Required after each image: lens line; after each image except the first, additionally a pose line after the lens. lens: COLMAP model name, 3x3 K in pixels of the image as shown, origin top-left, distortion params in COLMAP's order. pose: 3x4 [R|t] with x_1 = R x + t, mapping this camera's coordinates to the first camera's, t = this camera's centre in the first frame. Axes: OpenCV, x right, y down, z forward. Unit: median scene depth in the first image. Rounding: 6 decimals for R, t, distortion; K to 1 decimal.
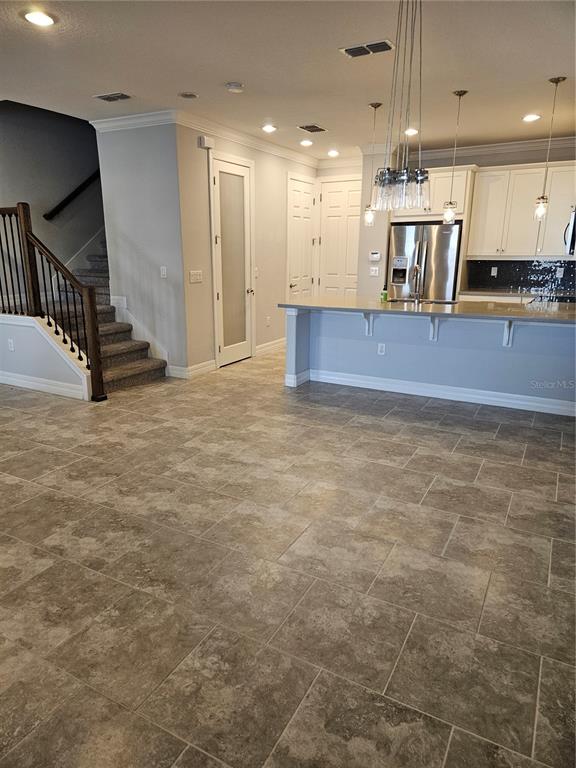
lens RADIAL K [[508.7, 0, 282.5], [0, 508.7, 376.4], [0, 0, 1]] dist [0.085696, -0.074521]
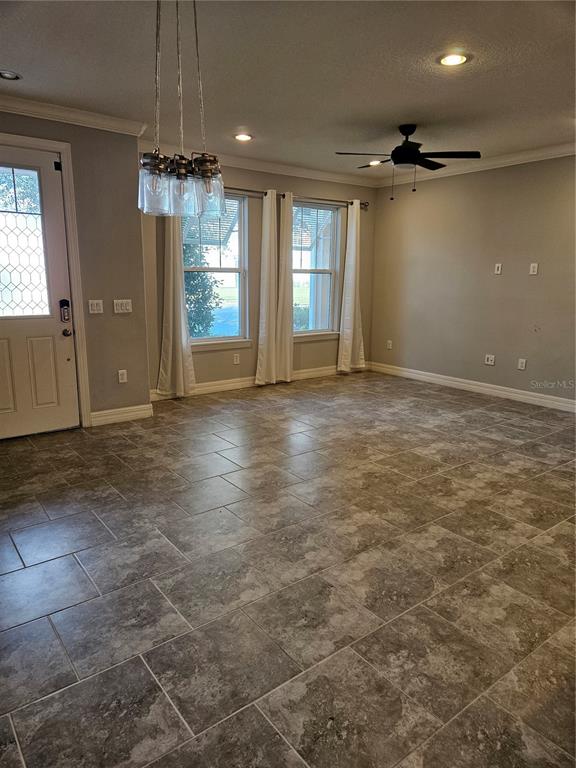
lens RADIAL K [[509.1, 0, 288.5], [0, 509.1, 376.7], [0, 0, 1]] dist [0.093165, -0.083197]
pose [[-0.397076, 0.174477, -0.901049, 0.624999], [-0.237434, 0.928813, 0.284486, -0.273807], [0.886541, 0.326902, -0.327382, 1.083972]]
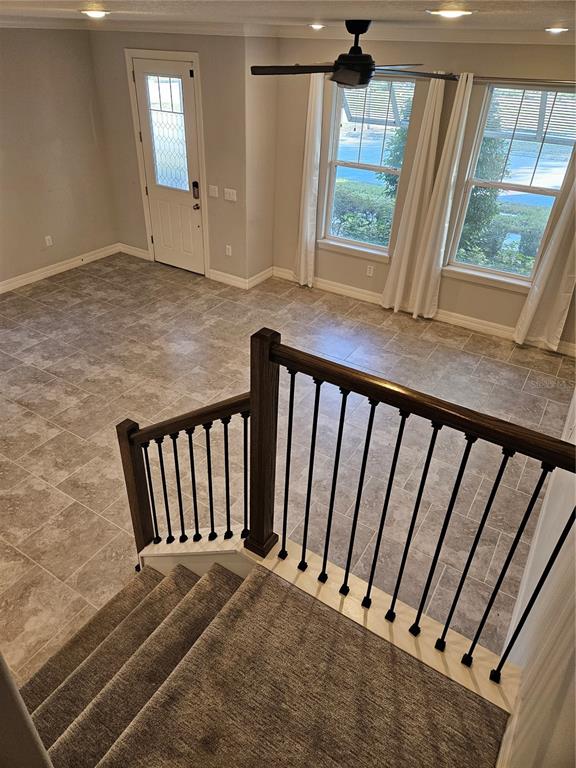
lens RADIAL K [[508.7, 0, 282.5], [0, 508.7, 376.4], [0, 0, 1]] dist [0.085696, -0.074521]
pose [[-0.997867, -0.059593, 0.026660, -0.737770], [-0.020999, 0.679649, 0.733237, -0.798578], [-0.061815, 0.731113, -0.679451, 1.767331]]
